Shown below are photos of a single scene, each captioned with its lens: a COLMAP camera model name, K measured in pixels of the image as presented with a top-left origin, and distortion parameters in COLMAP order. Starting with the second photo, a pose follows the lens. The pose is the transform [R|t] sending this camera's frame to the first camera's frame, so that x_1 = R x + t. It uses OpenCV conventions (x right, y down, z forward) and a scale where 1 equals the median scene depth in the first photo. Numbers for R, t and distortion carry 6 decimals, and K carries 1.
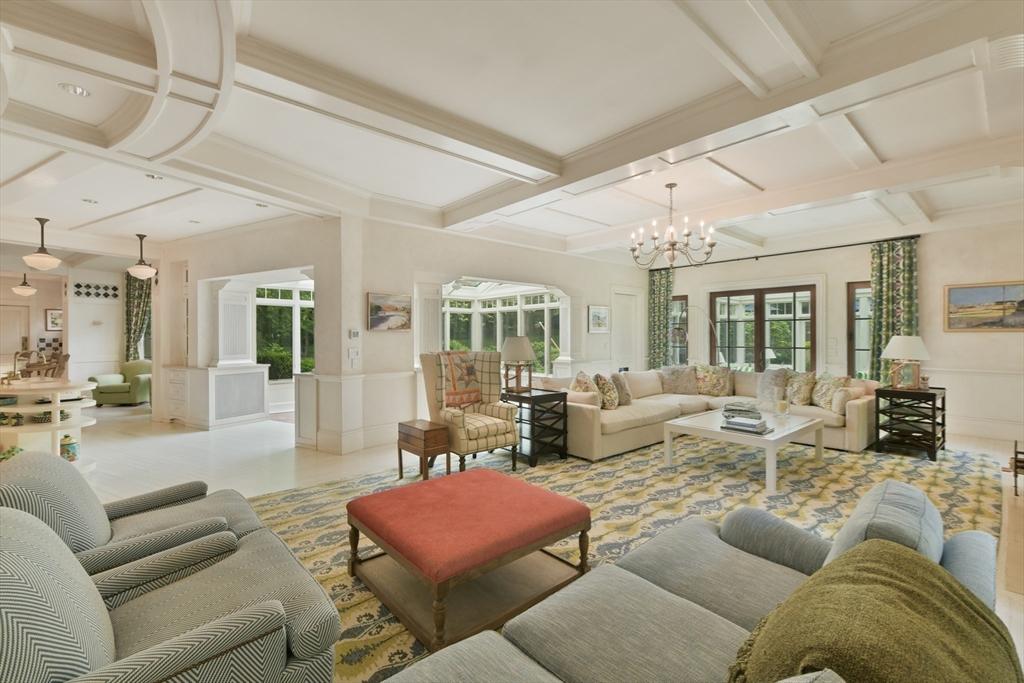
lens RADIAL K [[434.4, 0, 514.3], [0, 434.4, 336.7], [0, 0, 1]] dist [-0.000193, 0.000522]
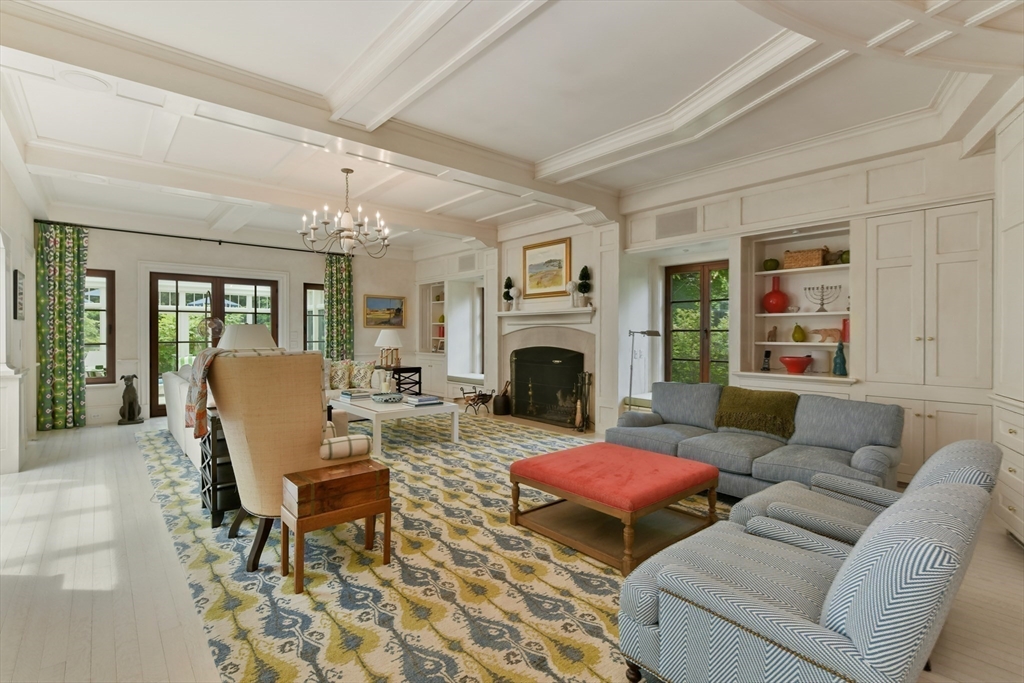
lens RADIAL K [[480.5, 0, 514.7], [0, 480.5, 335.5], [0, 0, 1]] dist [0.001554, 0.000182]
pose [[0.002898, -0.003740, 0.999989, -0.474948], [-0.002625, 0.999990, 0.003747, 0.006823], [-0.999992, -0.002636, 0.002888, 0.418413]]
